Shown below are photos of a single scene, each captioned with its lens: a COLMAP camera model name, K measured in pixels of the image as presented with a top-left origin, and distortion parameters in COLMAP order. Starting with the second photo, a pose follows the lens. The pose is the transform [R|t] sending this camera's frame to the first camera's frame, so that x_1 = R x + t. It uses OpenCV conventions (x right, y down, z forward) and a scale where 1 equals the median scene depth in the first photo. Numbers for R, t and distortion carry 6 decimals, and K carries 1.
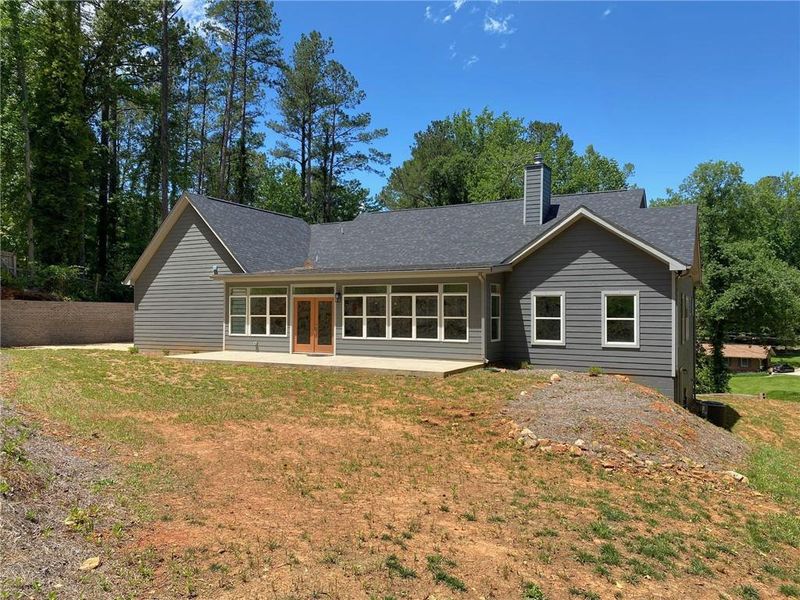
lens RADIAL K [[603.0, 0, 400.0], [0, 603.0, 300.0], [0, 0, 1]] dist [0.211876, -0.553933]
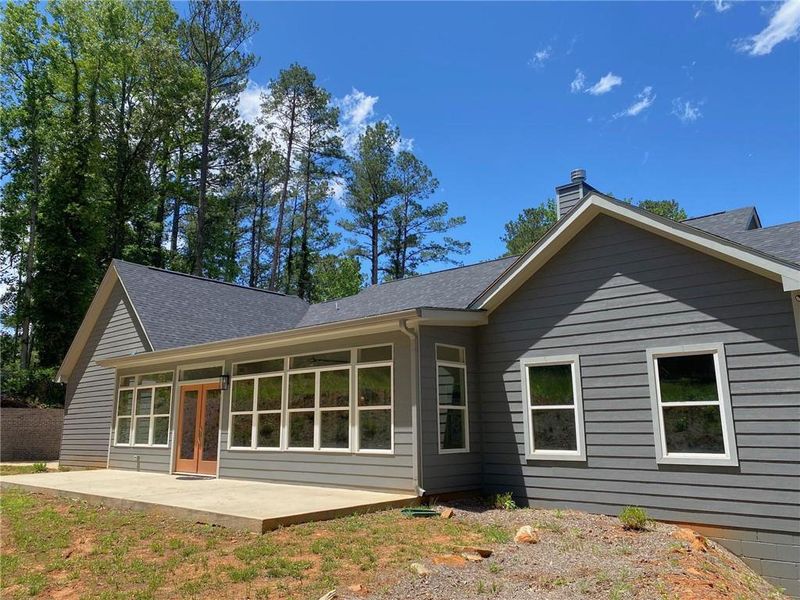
lens RADIAL K [[605.7, 0, 400.0], [0, 605.7, 300.0], [0, 0, 1]] dist [0.098388, -0.143961]
pose [[0.976071, -0.053412, -0.210789, 0.223014], [0.013170, 0.982106, -0.187870, 0.035210], [0.217052, 0.180599, 0.959308, 0.435309]]
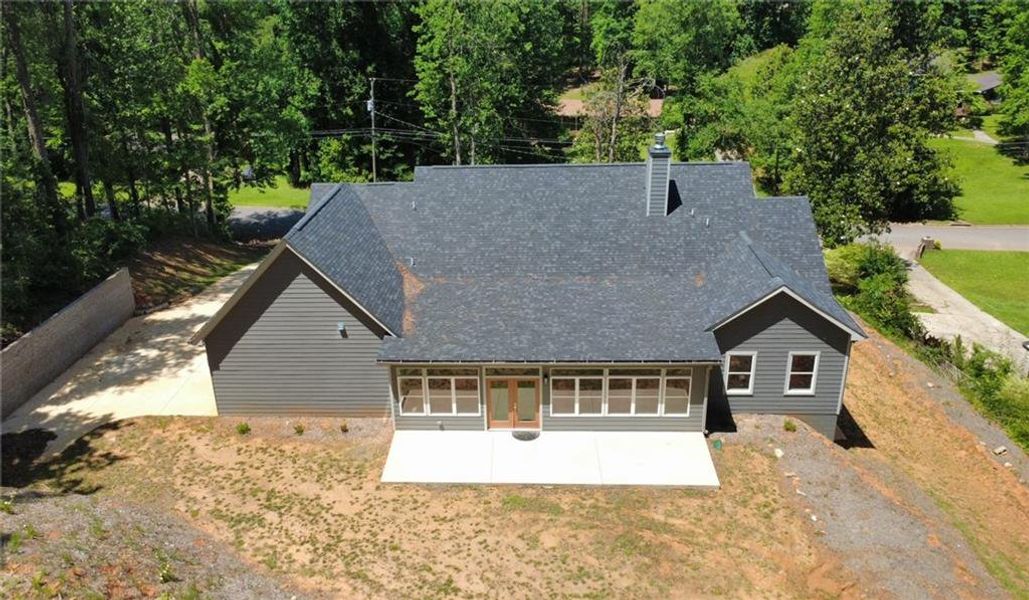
lens RADIAL K [[795.7, 0, 495.4], [0, 795.7, 300.6], [0, 0, 1]] dist [0.003354, 0.005517]
pose [[0.905911, -0.187787, 0.379553, -0.661088], [0.022485, 0.916365, 0.399713, -0.656134], [-0.422870, -0.353570, 0.834367, 0.024990]]
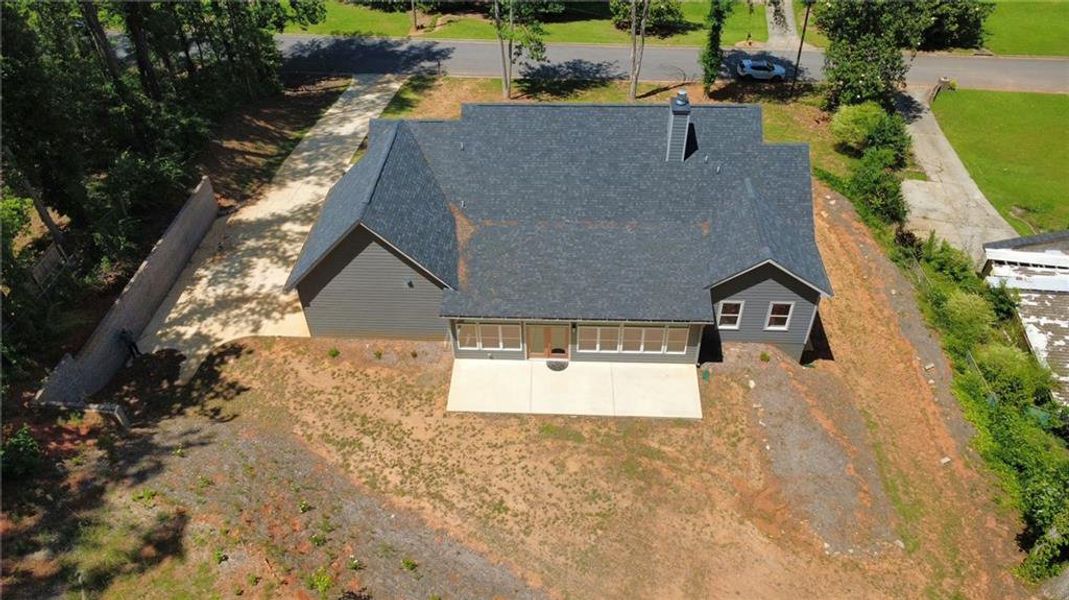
lens RADIAL K [[775.1, 0, 534.5], [0, 775.1, 300.0], [0, 0, 1]] dist [0.005090, 0.001063]
pose [[0.904947, -0.297580, 0.304165, -0.658726], [0.014397, 0.735805, 0.677041, -1.150532], [-0.425280, -0.608307, 0.670149, 0.029678]]
